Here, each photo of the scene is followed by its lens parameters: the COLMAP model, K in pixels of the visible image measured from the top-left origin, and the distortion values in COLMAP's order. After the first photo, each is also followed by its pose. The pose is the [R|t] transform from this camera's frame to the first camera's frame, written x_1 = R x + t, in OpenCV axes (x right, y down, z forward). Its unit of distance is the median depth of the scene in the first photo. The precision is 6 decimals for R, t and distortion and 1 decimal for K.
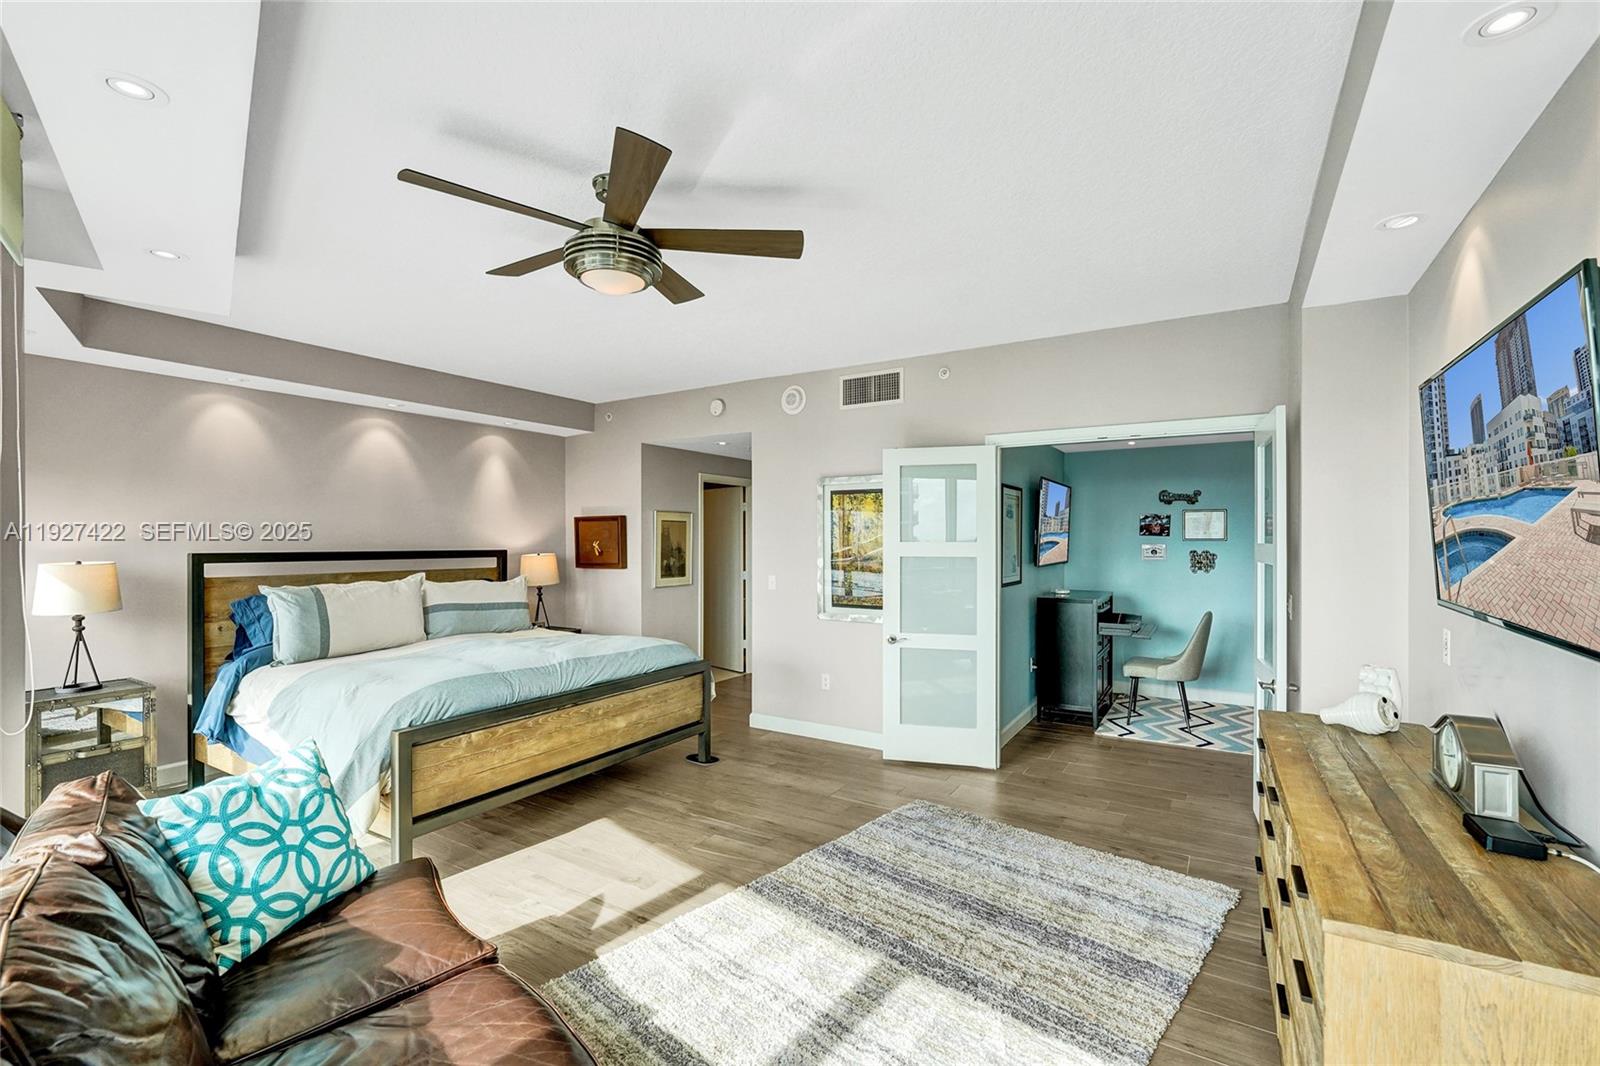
lens RADIAL K [[682.5, 0, 791.1], [0, 682.5, 536.2], [0, 0, 1]] dist [-0.005636, 0.000285]
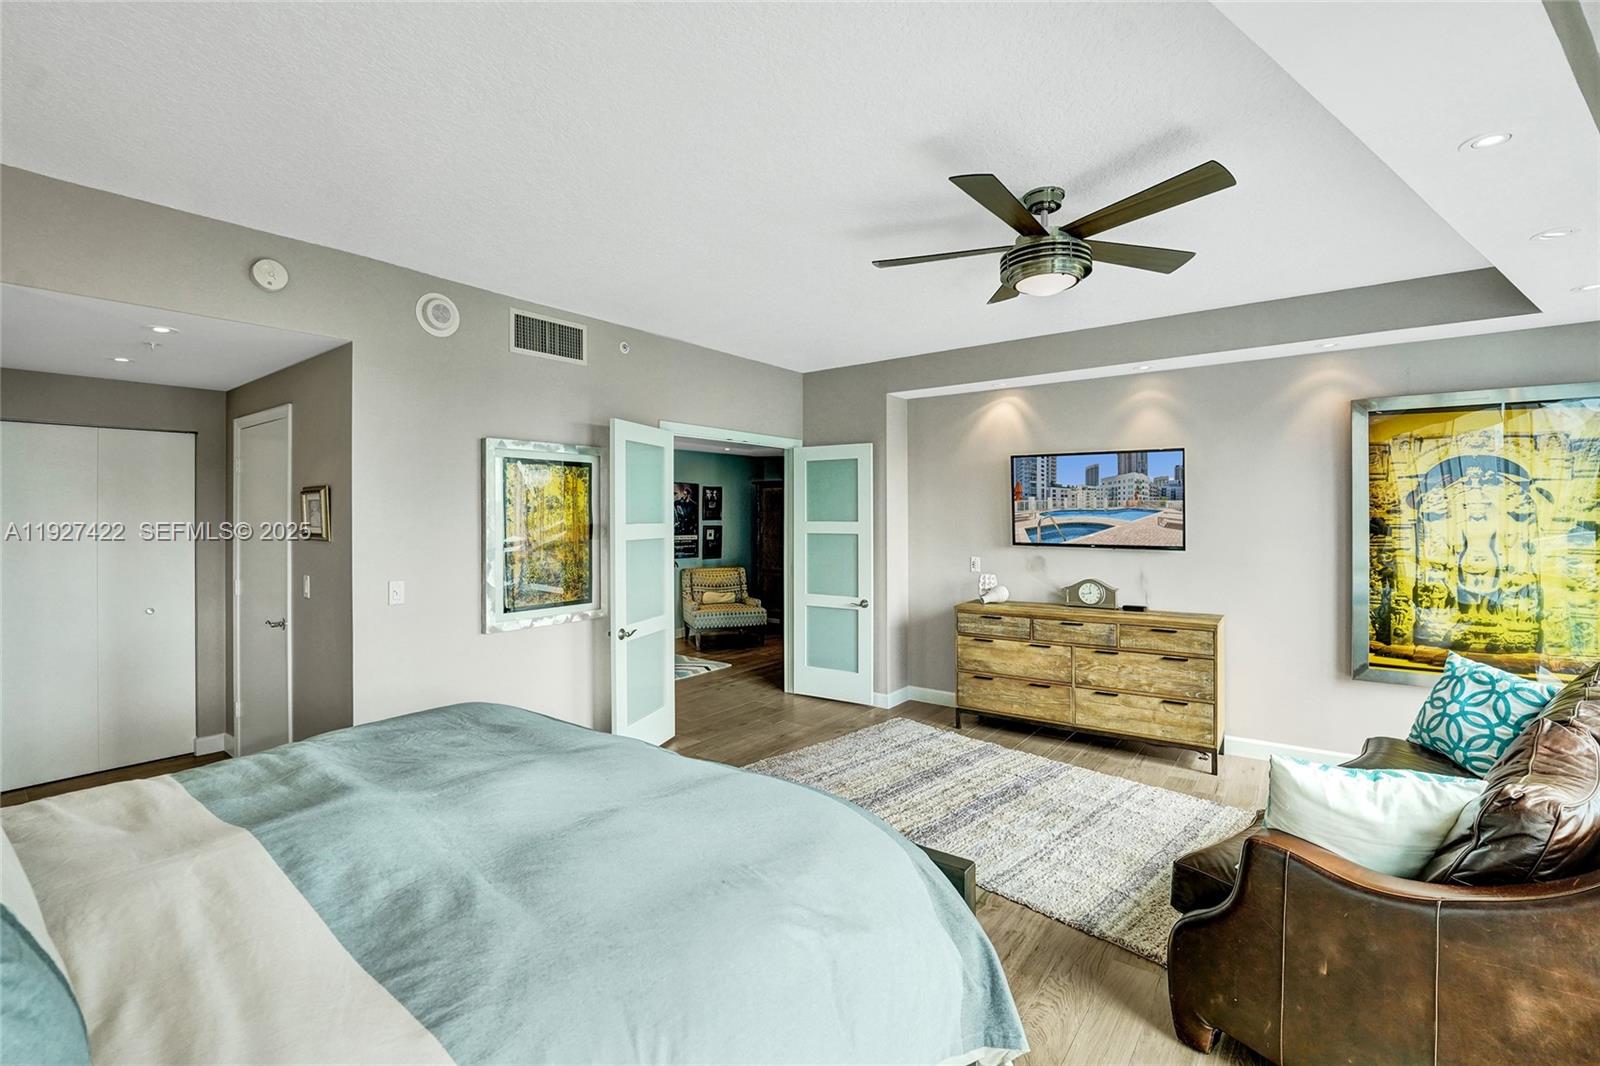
lens RADIAL K [[680.5, 0, 806.0], [0, 680.5, 516.0], [0, 0, 1]] dist [-0.002945, 0.000183]
pose [[0.106668, 0.002260, 0.994292, -0.945320], [0.001496, 0.999996, -0.002433, -0.000290], [-0.994294, 0.001747, 0.106664, 0.879108]]
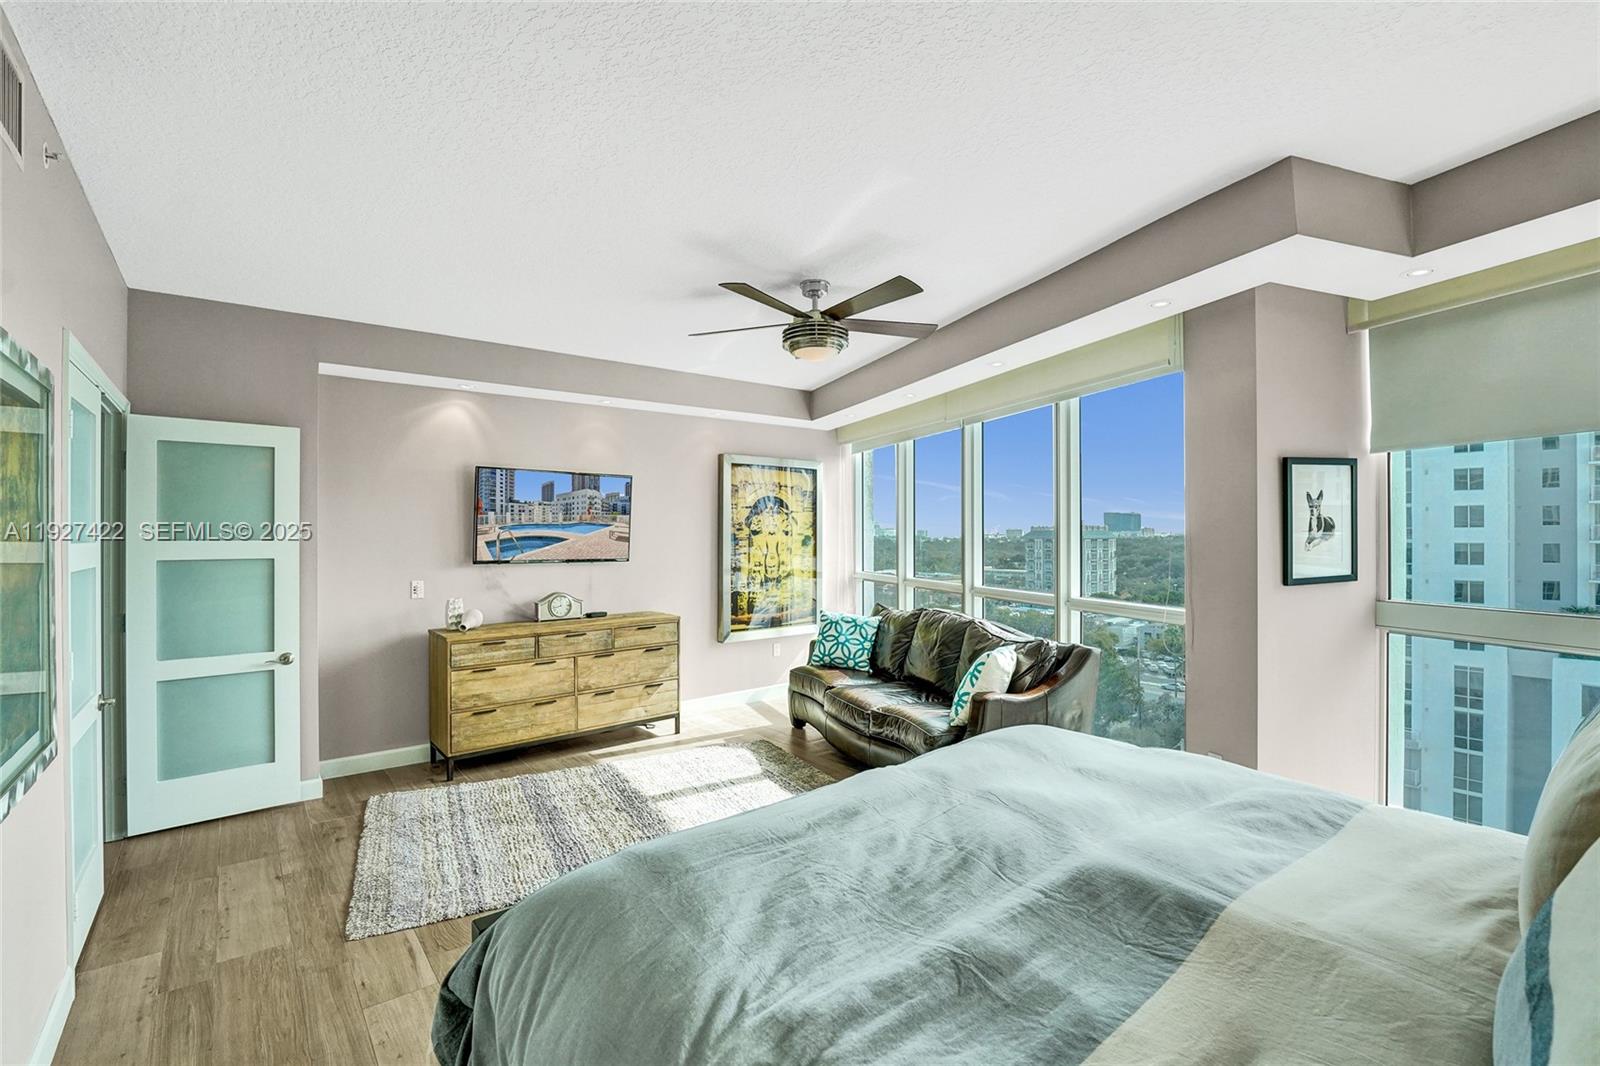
lens RADIAL K [[682.5, 0, 791.1], [0, 682.5, 536.2], [0, 0, 1]] dist [-0.005636, 0.000285]
pose [[-0.914849, 0.004965, 0.403766, -0.533678], [0.006007, 0.999981, 0.001315, 0.007007], [-0.403752, 0.003628, -0.914861, 1.599614]]
